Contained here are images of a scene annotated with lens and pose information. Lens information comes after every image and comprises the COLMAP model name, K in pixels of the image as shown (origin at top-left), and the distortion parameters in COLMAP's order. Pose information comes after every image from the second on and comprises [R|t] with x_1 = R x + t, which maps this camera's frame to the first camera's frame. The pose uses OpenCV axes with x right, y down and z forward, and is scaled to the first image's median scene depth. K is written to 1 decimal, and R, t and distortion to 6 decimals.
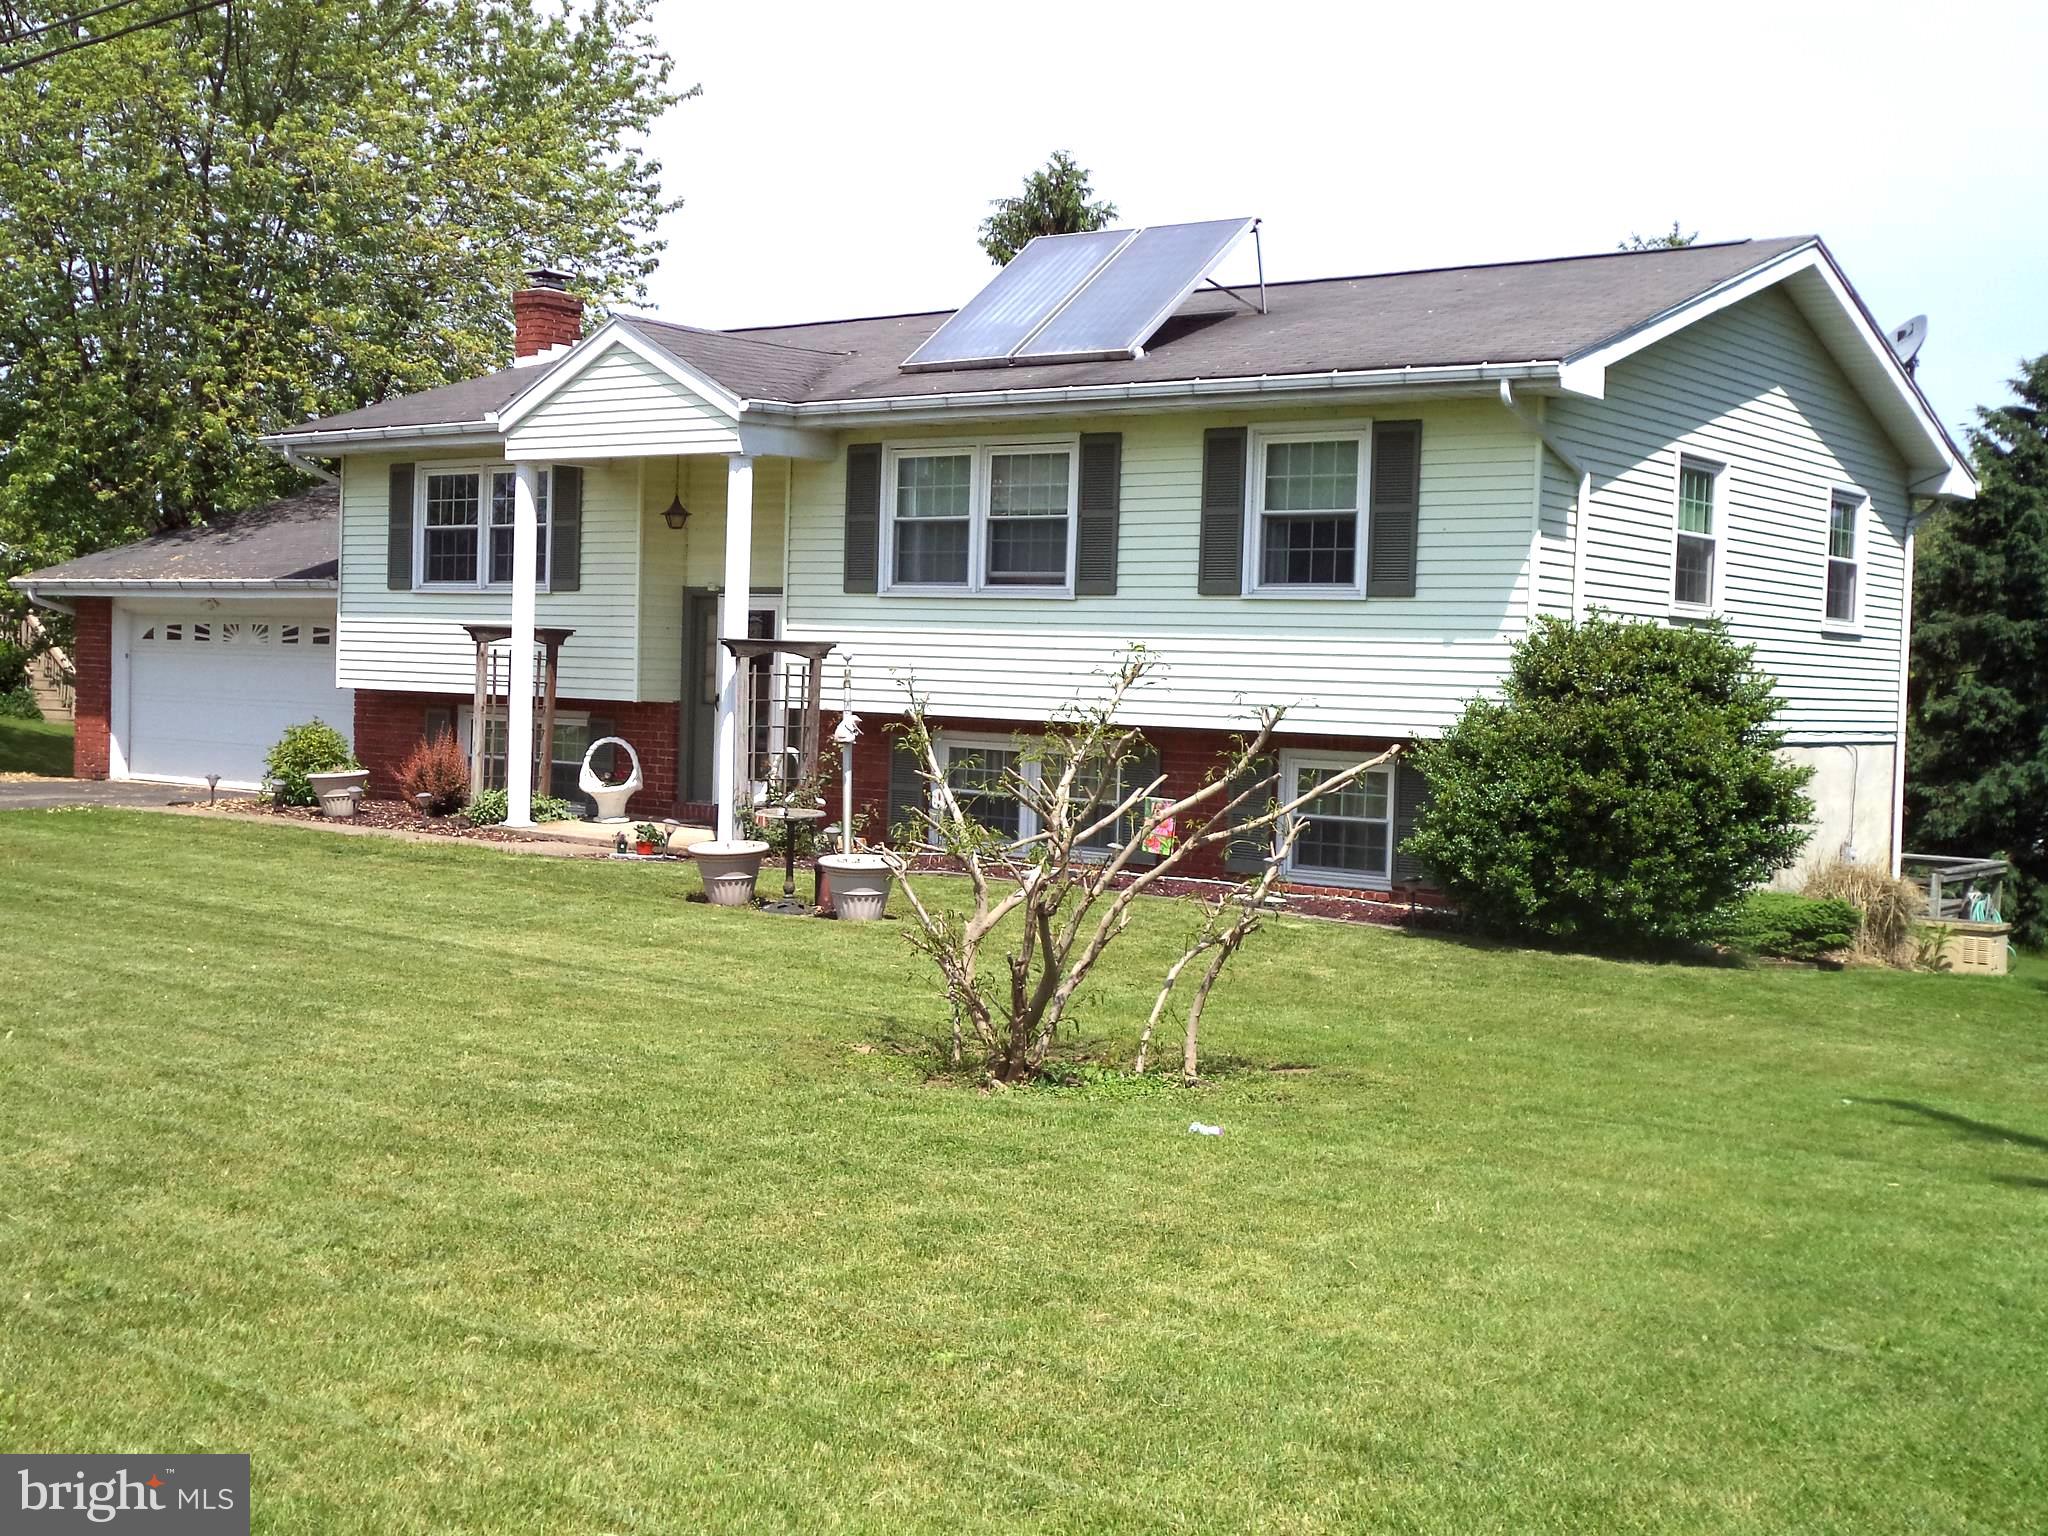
lens RADIAL K [[2398.7, 0, 1030.4], [0, 2398.7, 759.9], [0, 0, 1]] dist [-0.061027, 0.000000]
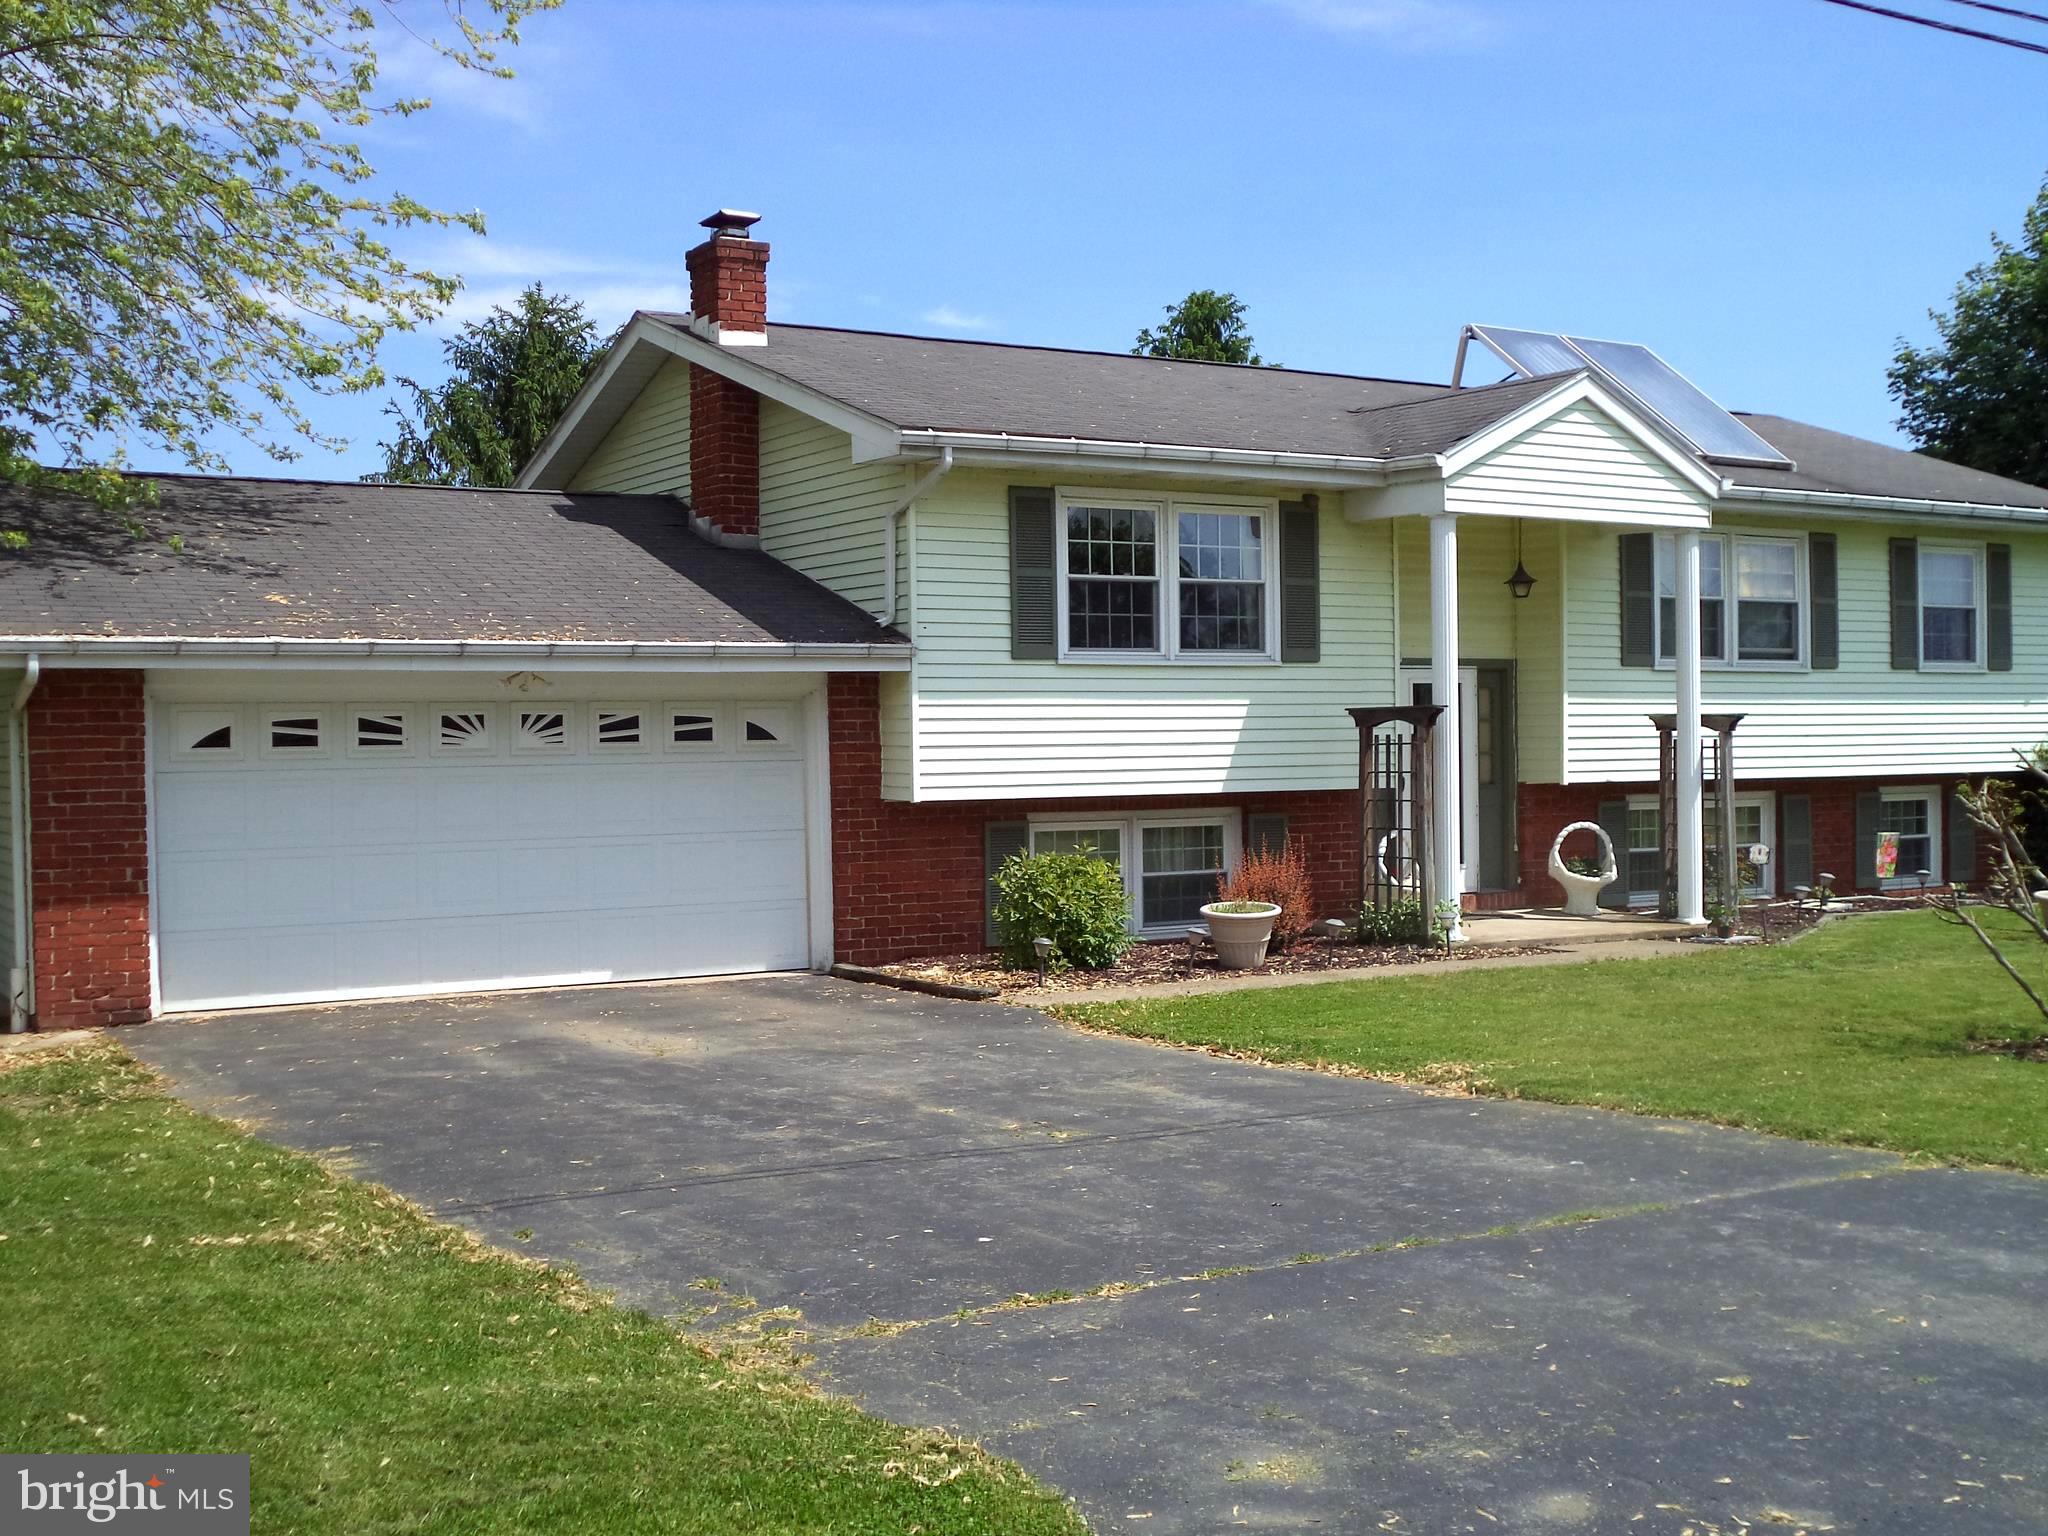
lens RADIAL K [[2398.7, 0, 1030.3], [0, 2398.7, 779.3], [0, 0, 1]] dist [-0.061027, 0.000000]
pose [[0.341639, -0.051804, 0.938402, -0.959916], [0.057800, 0.997748, 0.034037, -0.060524], [-0.938052, 0.042611, 0.343864, 0.758930]]
